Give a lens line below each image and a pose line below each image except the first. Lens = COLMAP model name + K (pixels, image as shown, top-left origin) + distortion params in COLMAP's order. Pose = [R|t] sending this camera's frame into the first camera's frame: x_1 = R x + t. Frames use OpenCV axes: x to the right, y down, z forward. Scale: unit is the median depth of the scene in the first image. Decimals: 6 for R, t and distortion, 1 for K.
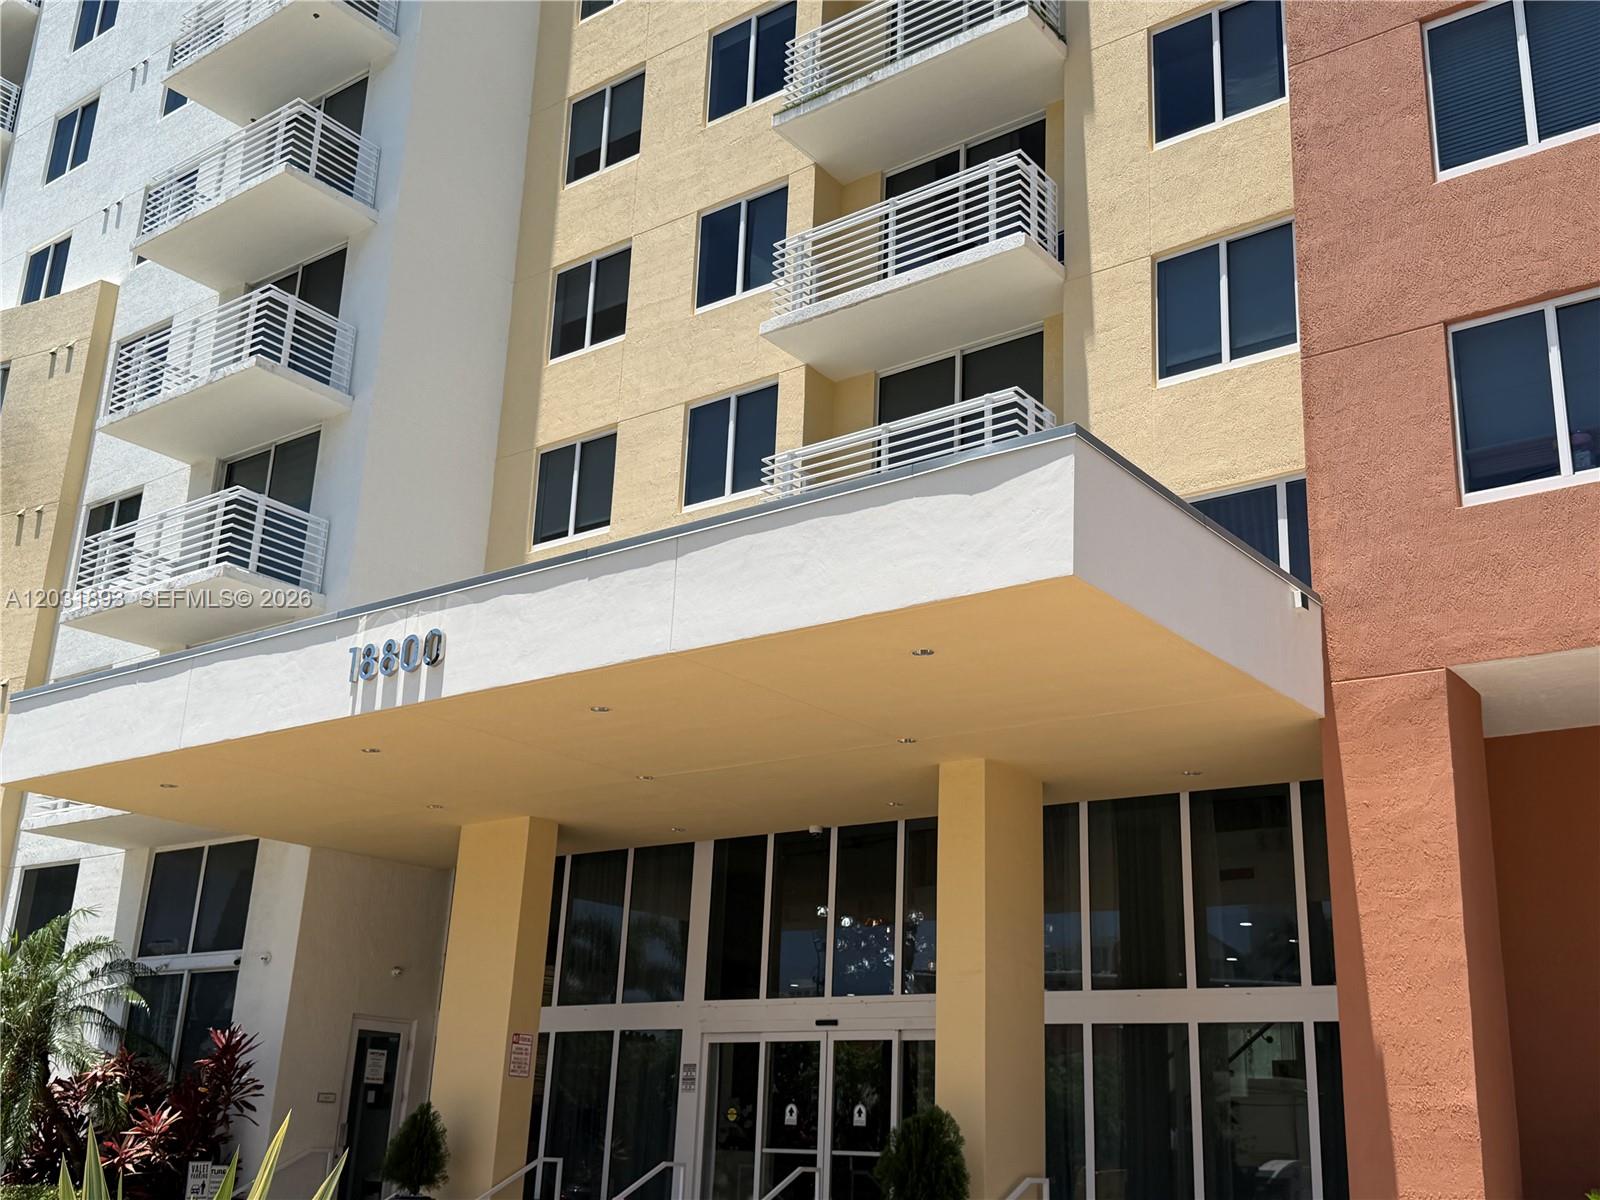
lens RADIAL K [[1699.5, 0, 800.0], [0, 1699.5, 600.0], [0, 0, 1]] dist [0.229373, -0.616267]
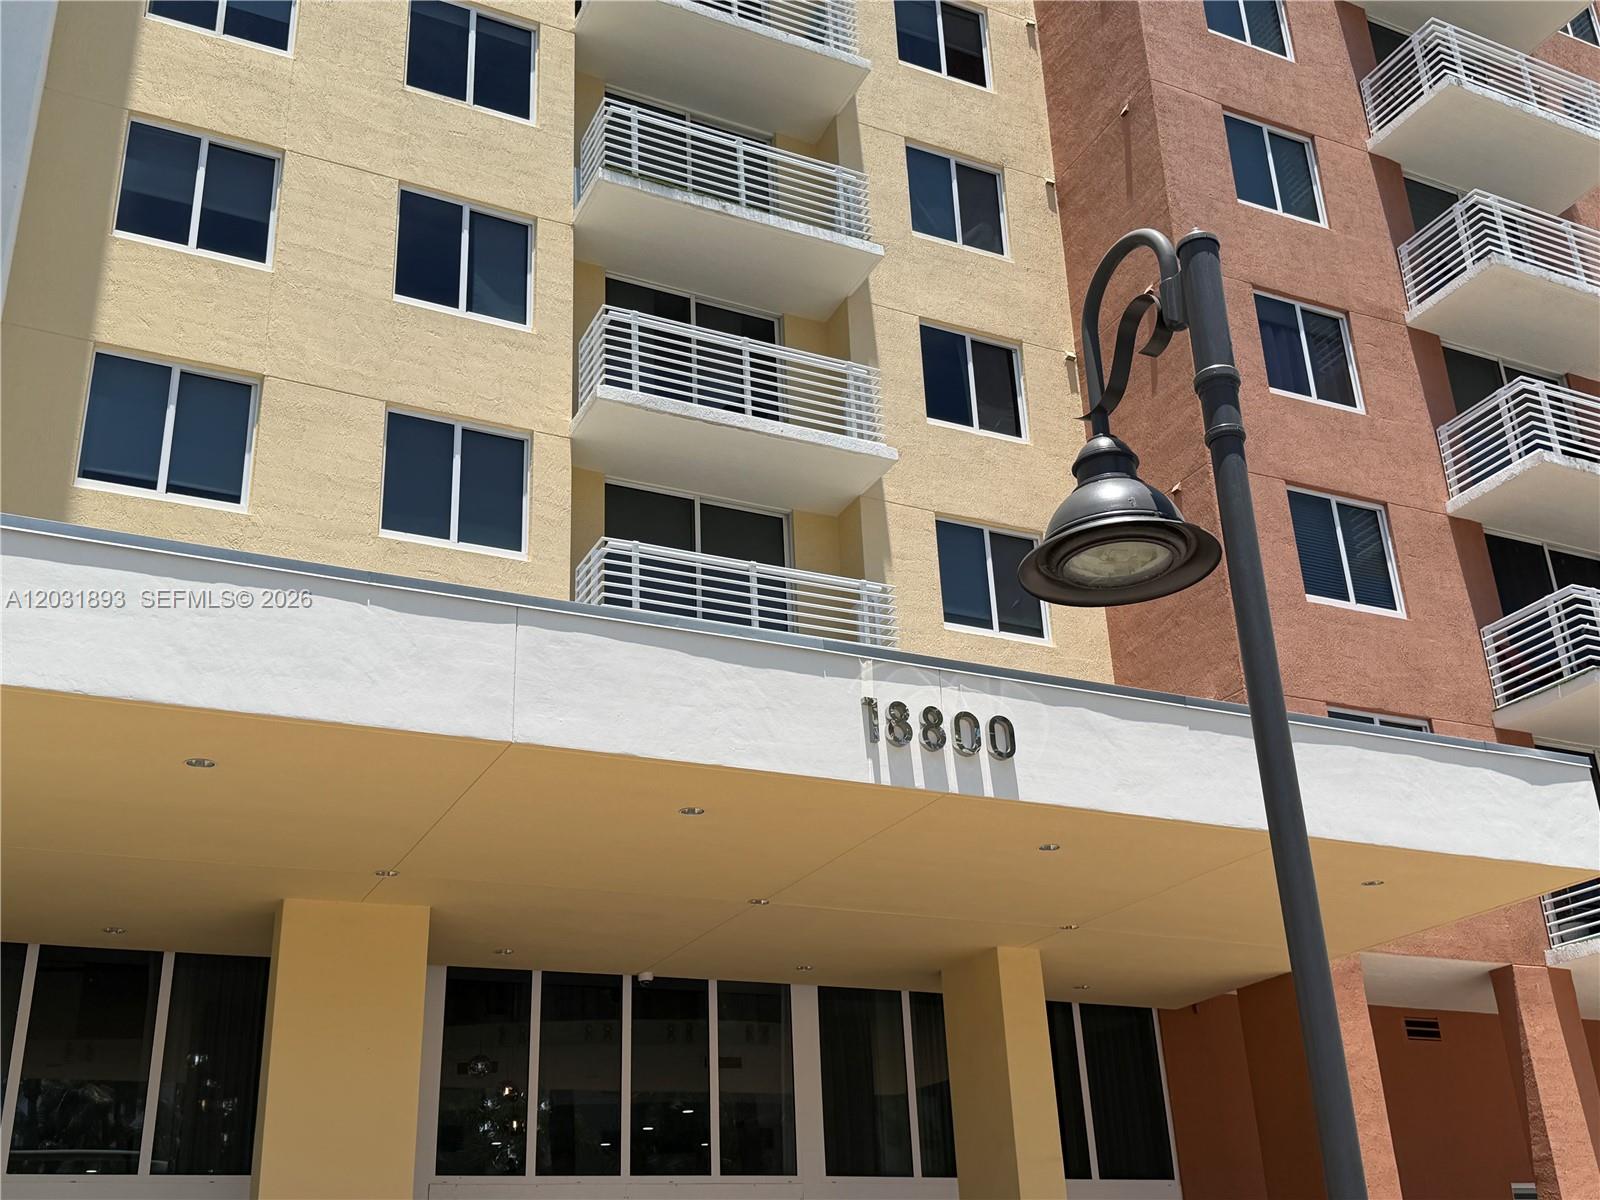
lens RADIAL K [[1699.5, 0, 800.0], [0, 1699.5, 600.0], [0, 0, 1]] dist [0.229373, -0.616267]
pose [[0.415140, 0.315272, 0.853383, -0.703511], [-0.222629, 0.944719, -0.240714, 0.133319], [-0.882097, -0.090058, 0.462379, 0.494138]]
